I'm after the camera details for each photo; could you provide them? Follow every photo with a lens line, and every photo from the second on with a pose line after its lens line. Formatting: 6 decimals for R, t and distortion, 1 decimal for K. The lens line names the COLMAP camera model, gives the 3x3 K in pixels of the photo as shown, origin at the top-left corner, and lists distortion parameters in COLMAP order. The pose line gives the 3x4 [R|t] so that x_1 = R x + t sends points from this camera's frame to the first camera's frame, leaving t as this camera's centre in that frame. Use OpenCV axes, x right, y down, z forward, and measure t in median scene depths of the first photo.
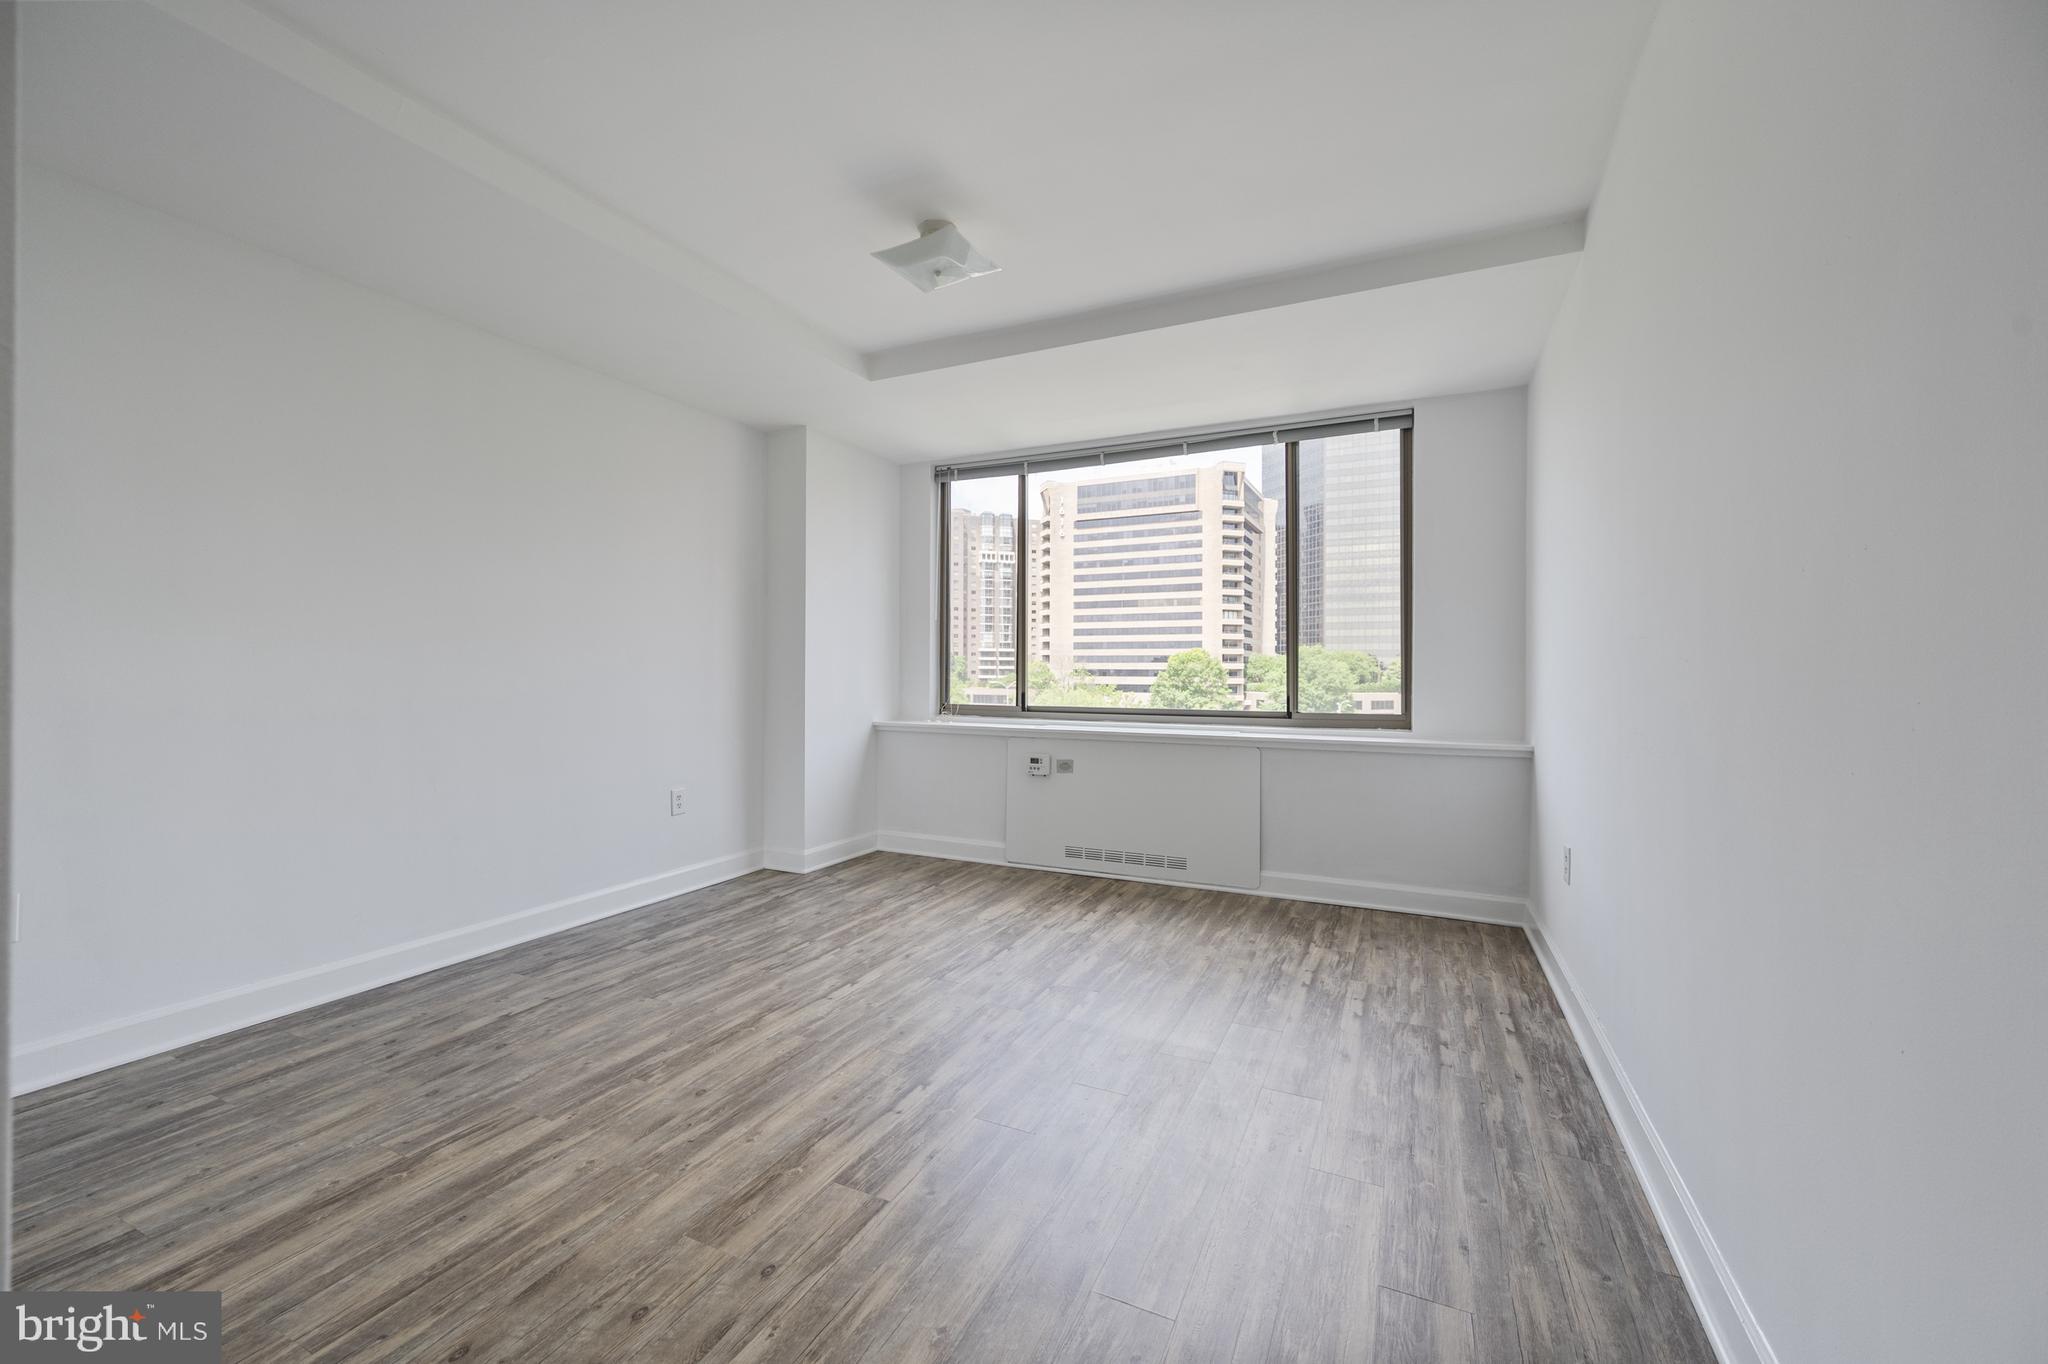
lens RADIAL K [[817.1, 0, 1029.2], [0, 817.1, 672.8], [0, 0, 1]] dist [-0.001643, -0.000031]
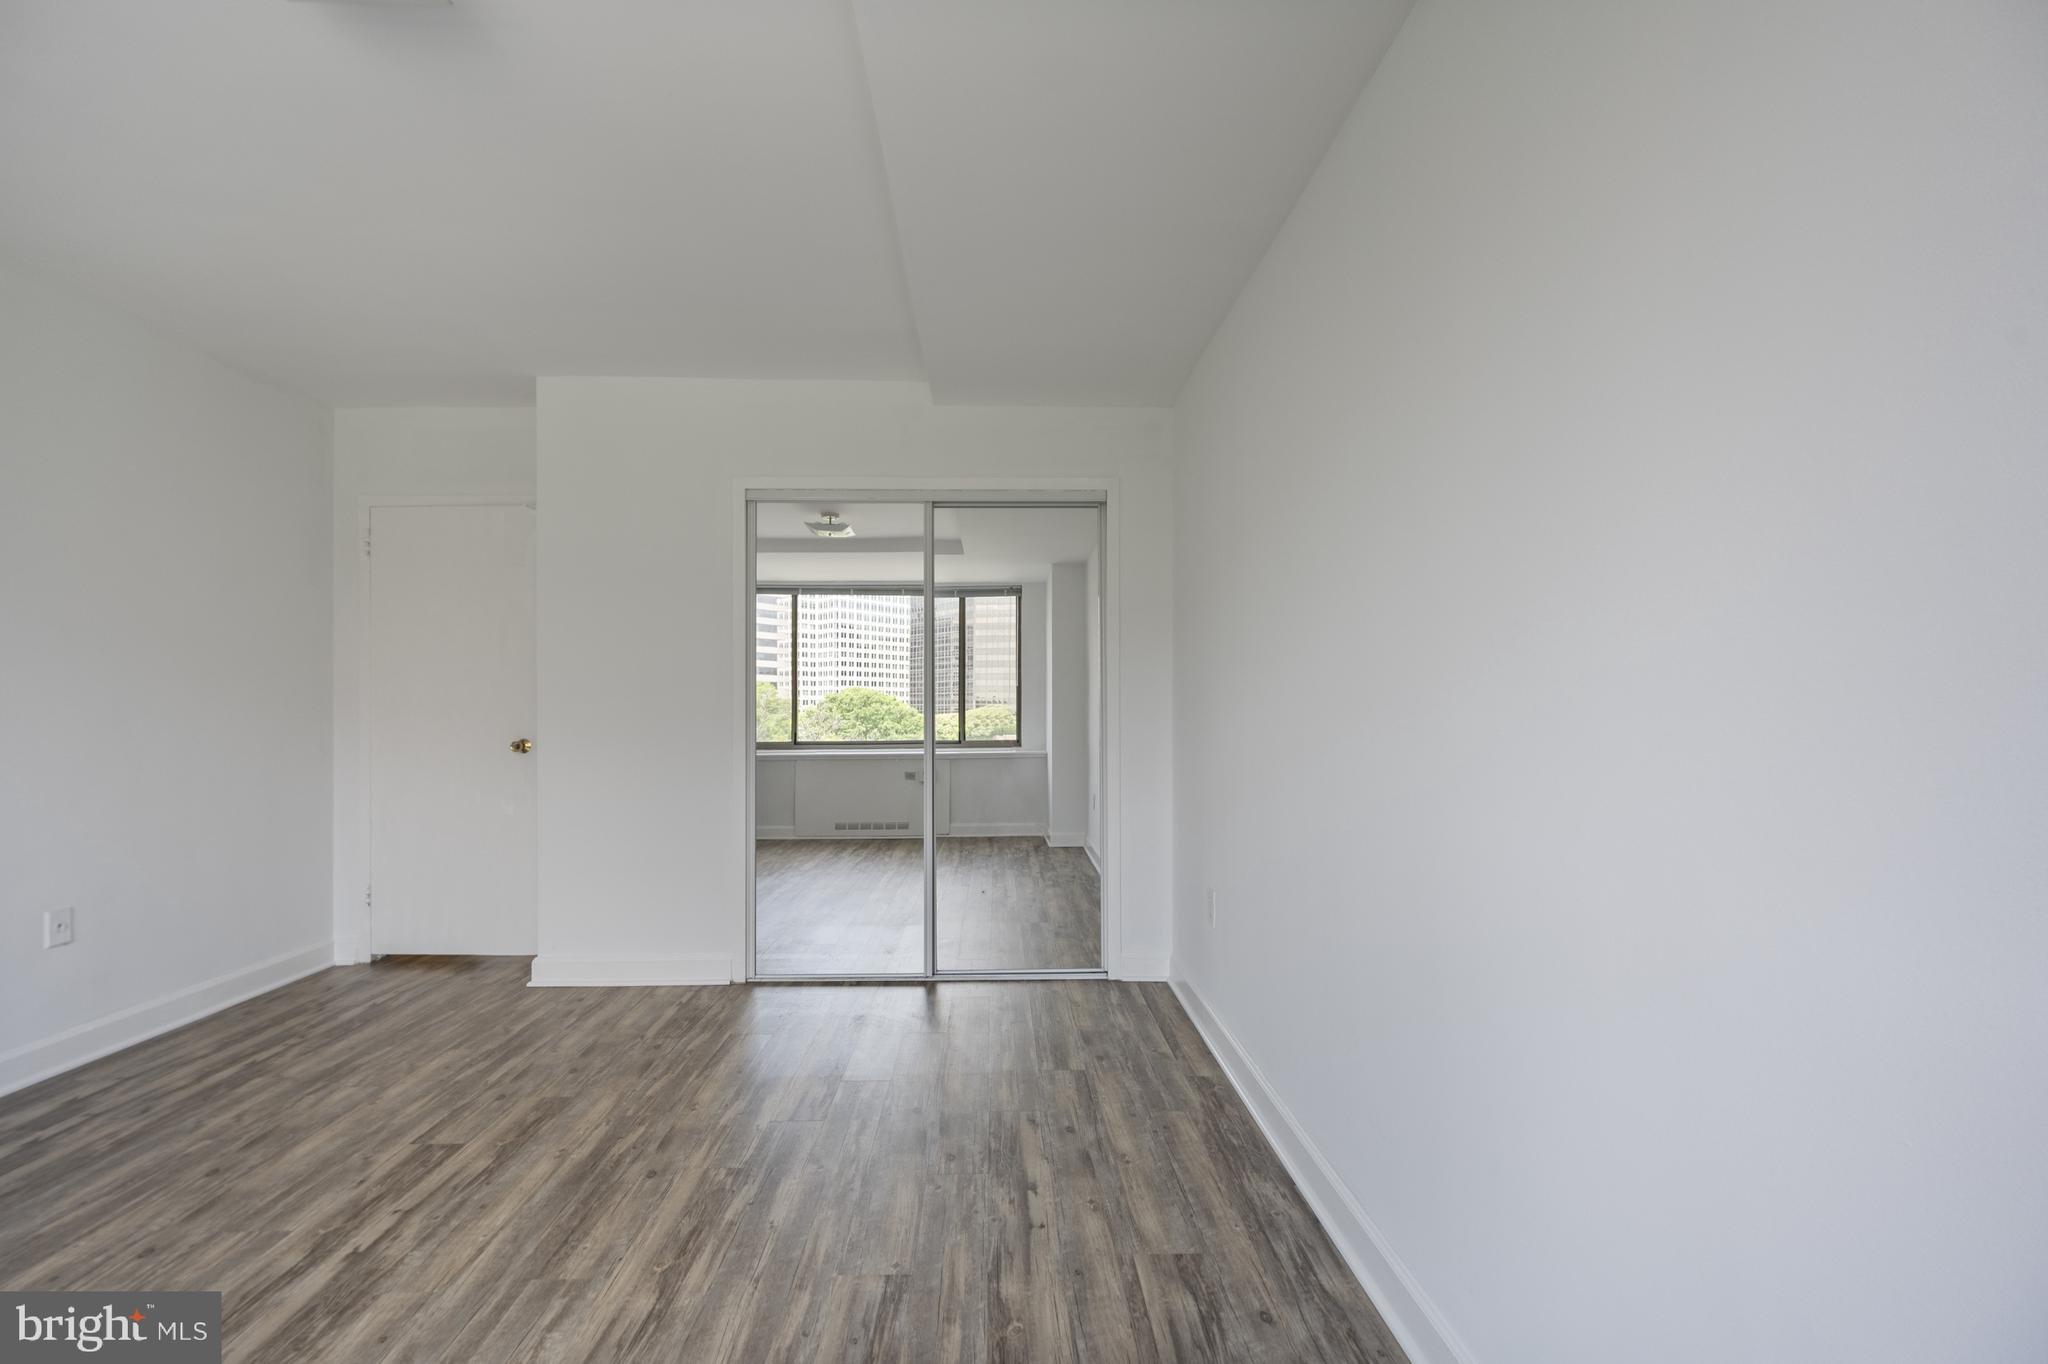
lens RADIAL K [[817.1, 0, 1017.3], [0, 817.1, 686.5], [0, 0, 1]] dist [-0.001643, -0.000031]
pose [[-0.891659, -0.012109, -0.452546, -0.304221], [-0.001063, 0.999695, -0.024655, -0.027695], [0.452707, -0.021502, -0.891400, 1.812662]]
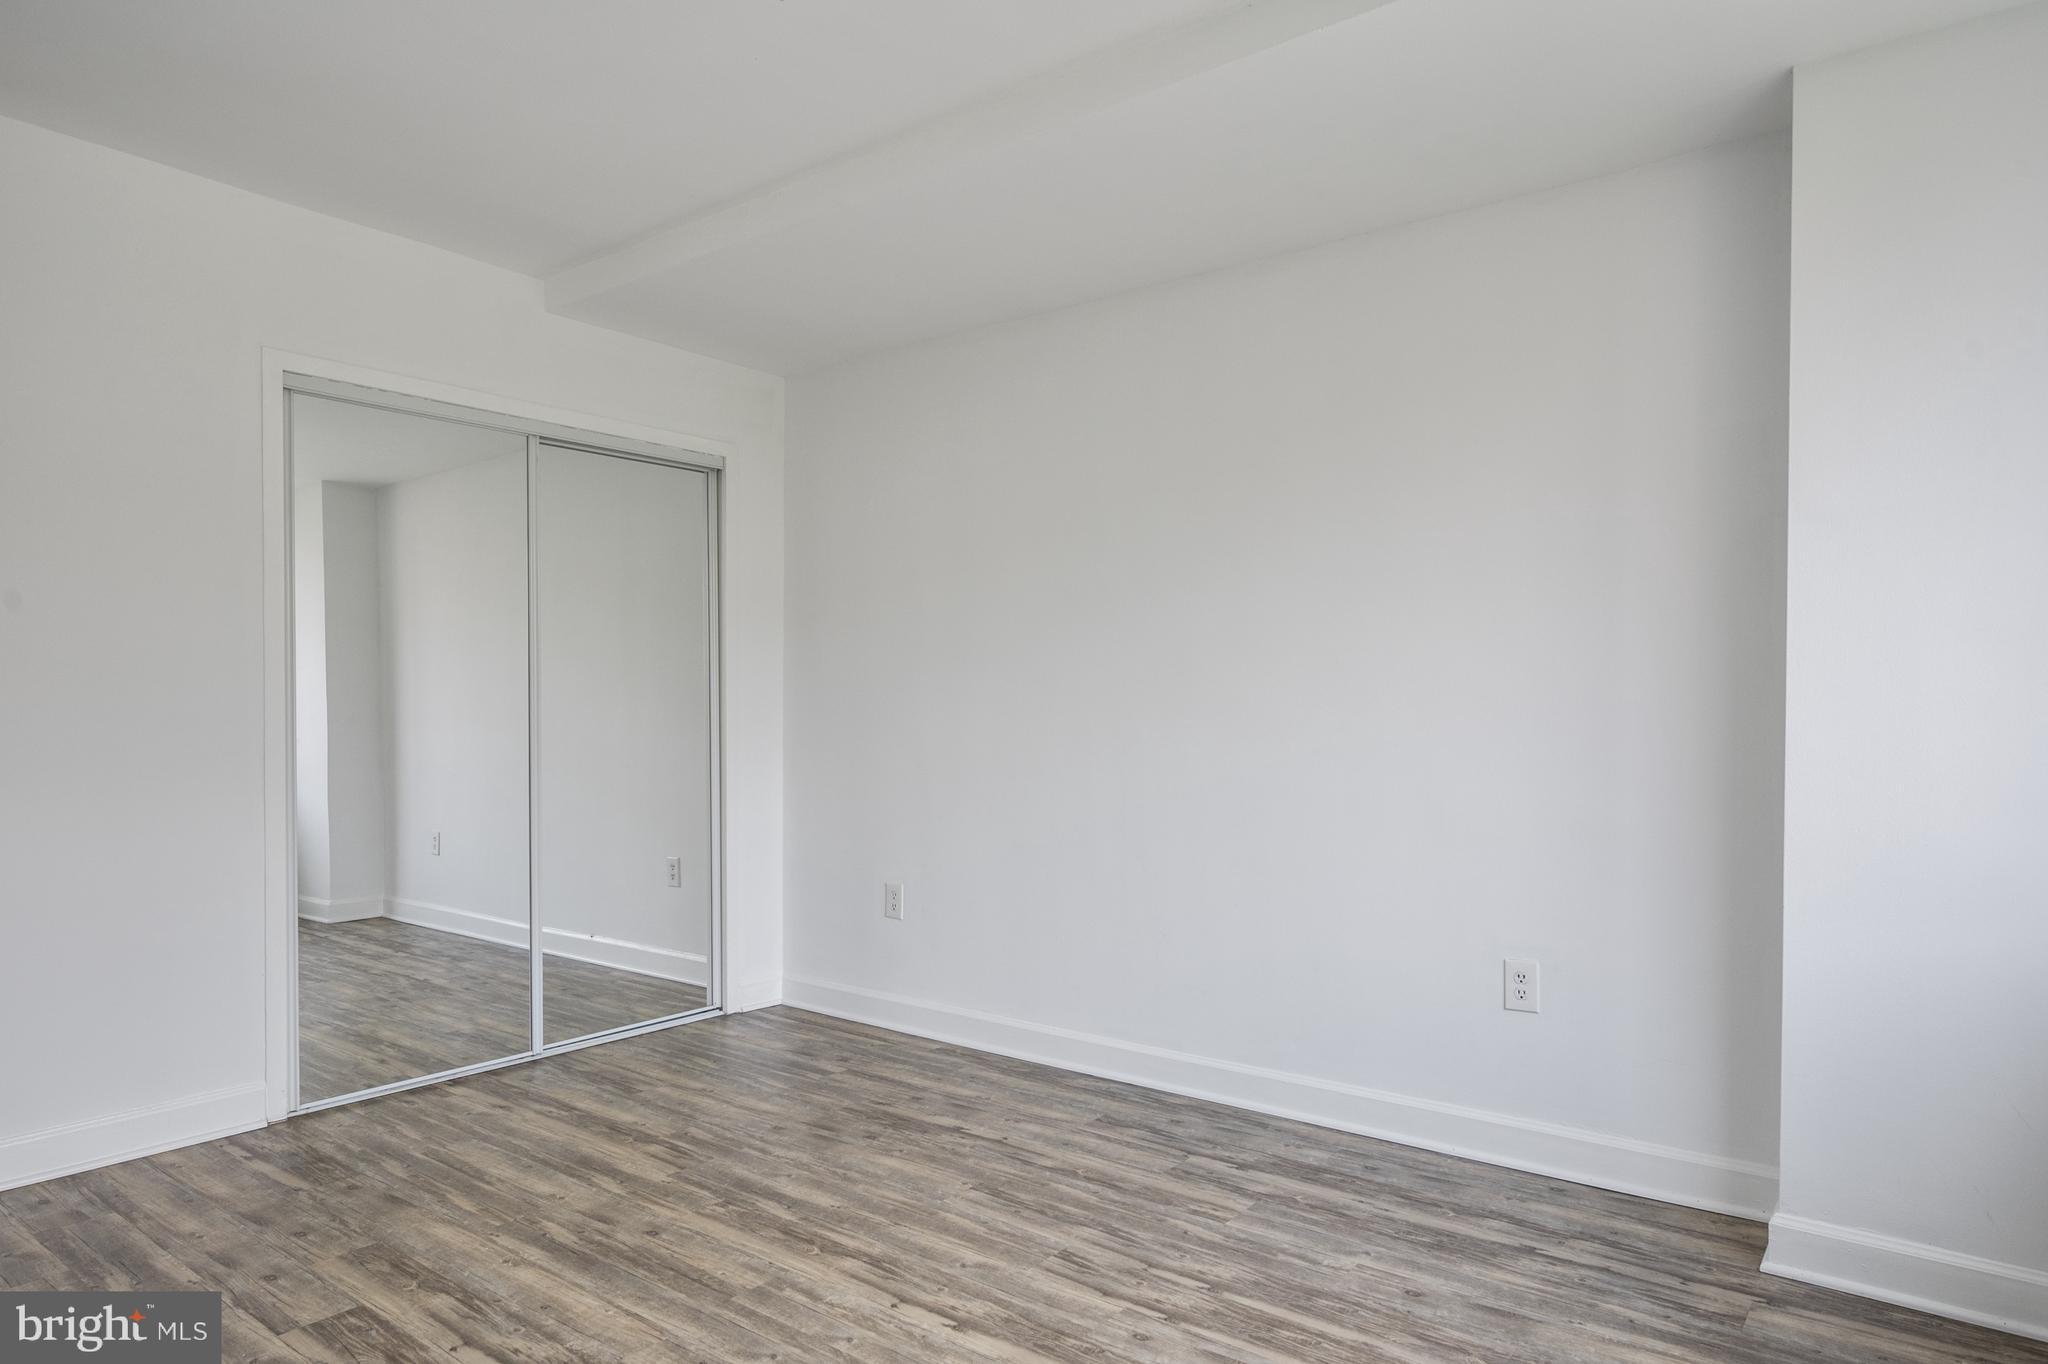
lens RADIAL K [[1240.2, 0, 1004.3], [0, 1240.2, 691.1], [0, 0, 1]] dist [-0.004045, -0.001273]
pose [[-0.226641, -0.014583, -0.973869, 0.675871], [-0.004656, 0.999893, -0.013889, -0.024398], [0.973967, 0.001387, -0.226685, 1.448674]]
